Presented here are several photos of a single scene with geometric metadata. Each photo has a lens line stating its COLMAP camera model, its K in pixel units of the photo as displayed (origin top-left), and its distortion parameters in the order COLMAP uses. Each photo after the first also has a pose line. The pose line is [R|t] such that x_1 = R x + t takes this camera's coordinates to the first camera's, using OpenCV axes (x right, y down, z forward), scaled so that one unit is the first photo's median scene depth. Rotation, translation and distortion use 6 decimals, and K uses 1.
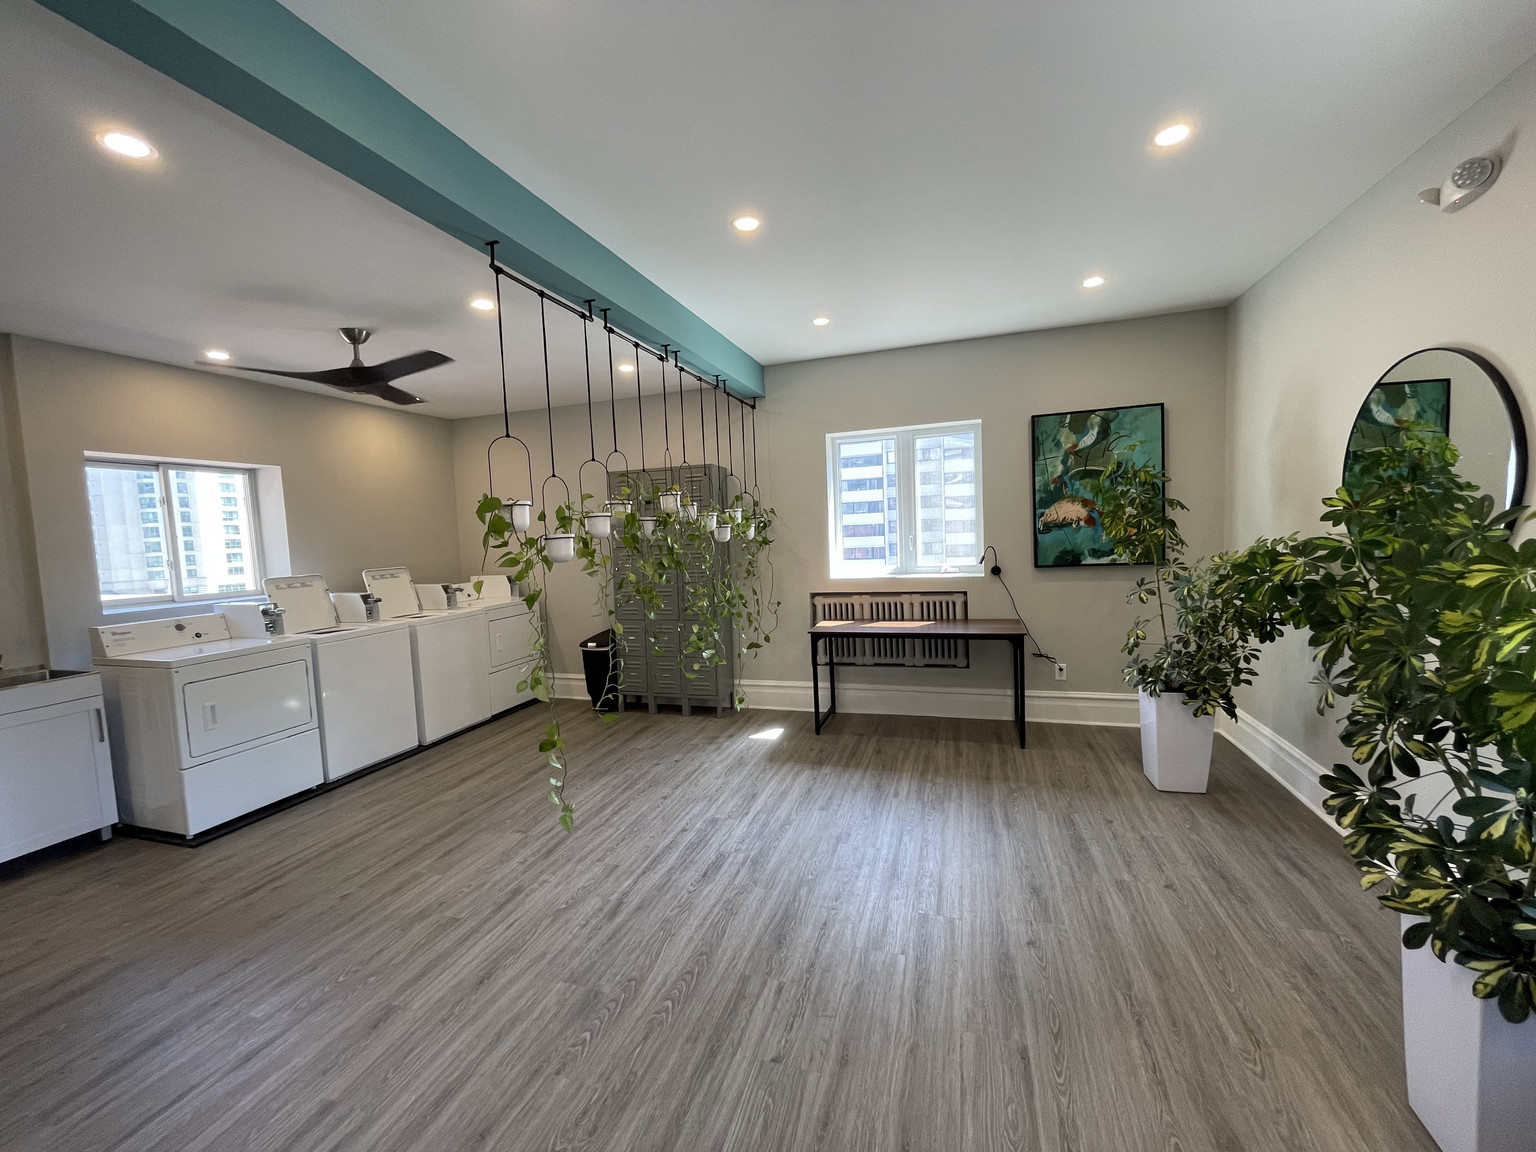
lens RADIAL K [[625.4, 0, 762.2], [0, 625.4, 576.0], [0, 0, 1]] dist [-0.000635, 0.000945]
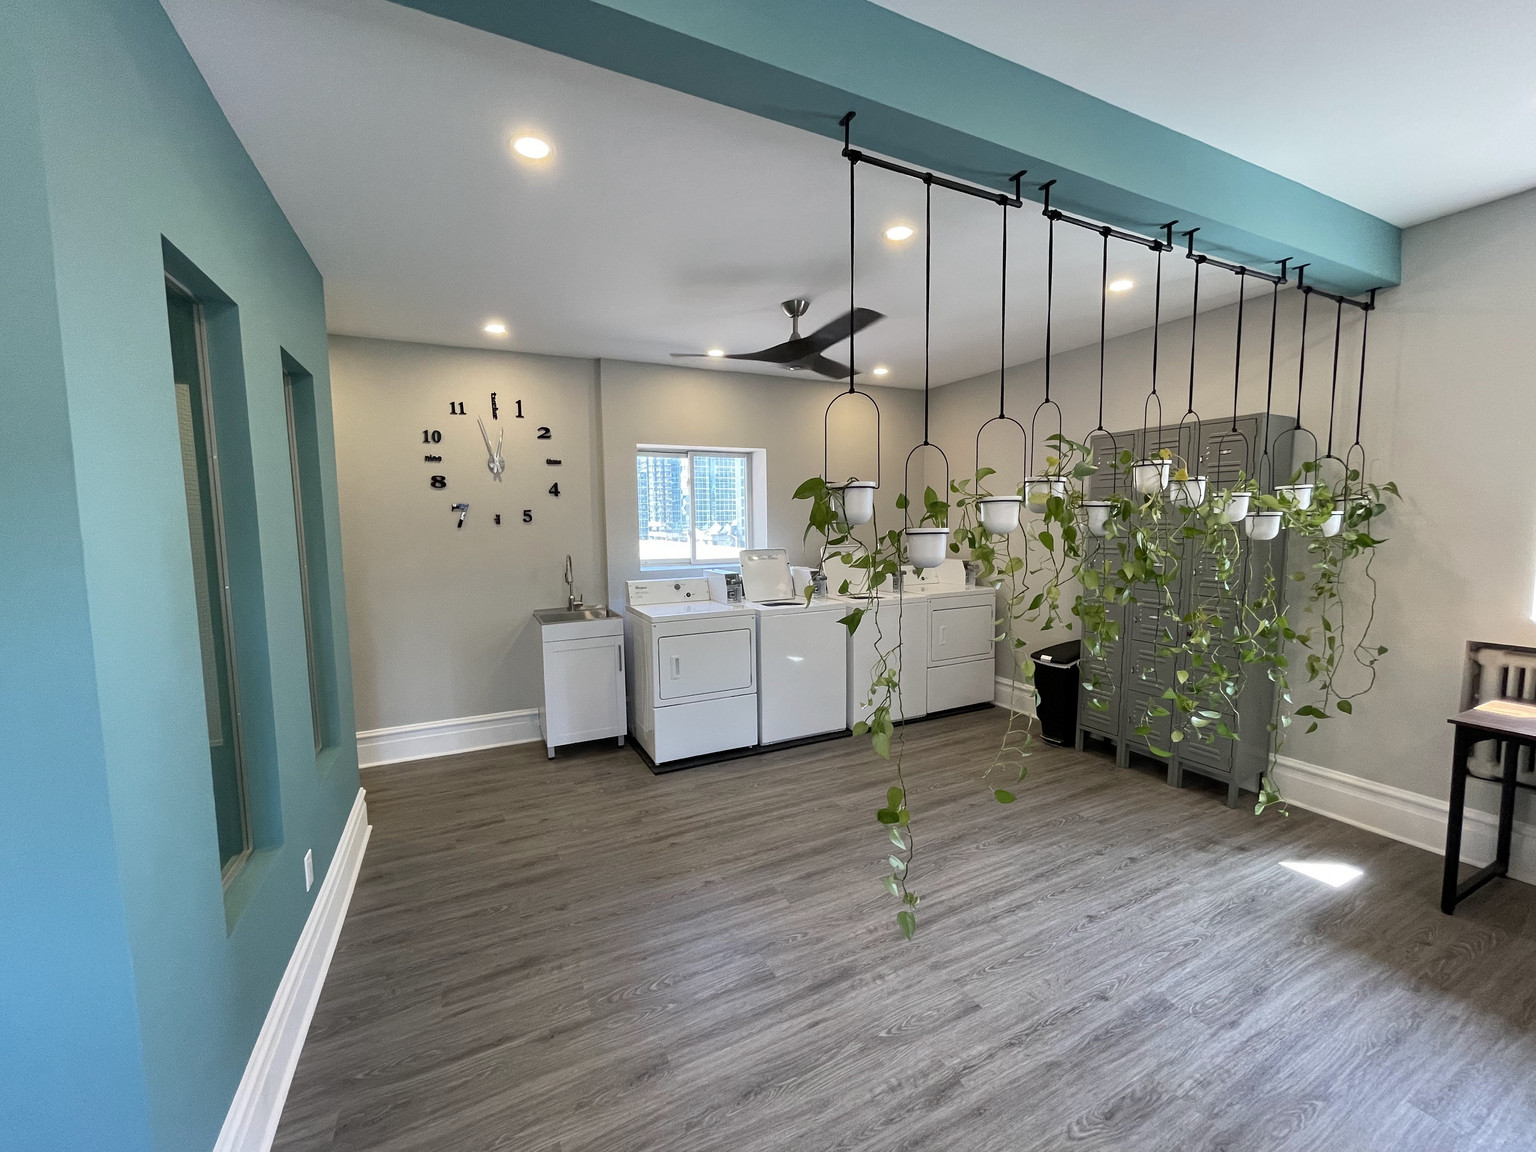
lens RADIAL K [[625.4, 0, 762.2], [0, 625.4, 576.0], [0, 0, 1]] dist [-0.000635, 0.000945]
pose [[0.702065, 0.097581, -0.705396, 0.031761], [-0.067031, 0.995224, 0.070960, -0.033572], [0.708951, -0.002535, 0.705253, 0.248902]]
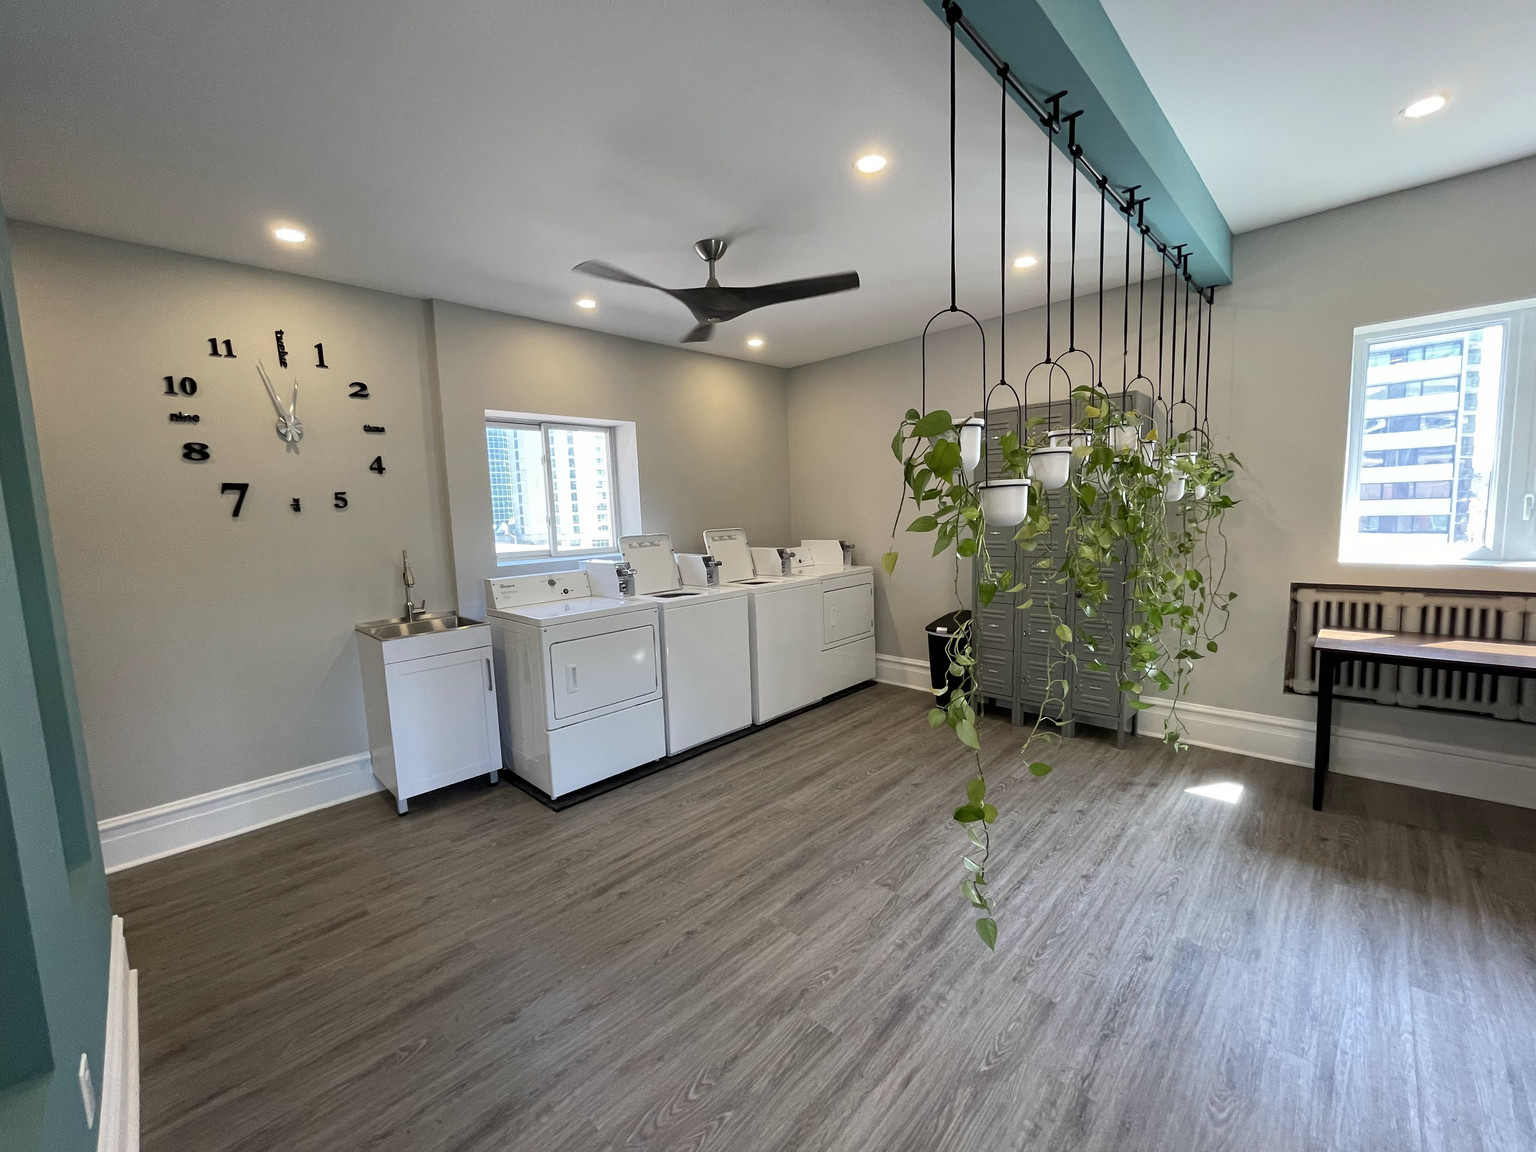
lens RADIAL K [[625.4, 0, 762.2], [0, 625.4, 576.0], [0, 0, 1]] dist [-0.000635, 0.000945]
pose [[0.899344, 0.056602, -0.433564, -0.178266], [-0.033327, 0.997575, 0.061103, -0.001759], [0.435971, -0.040503, 0.899049, 0.228112]]
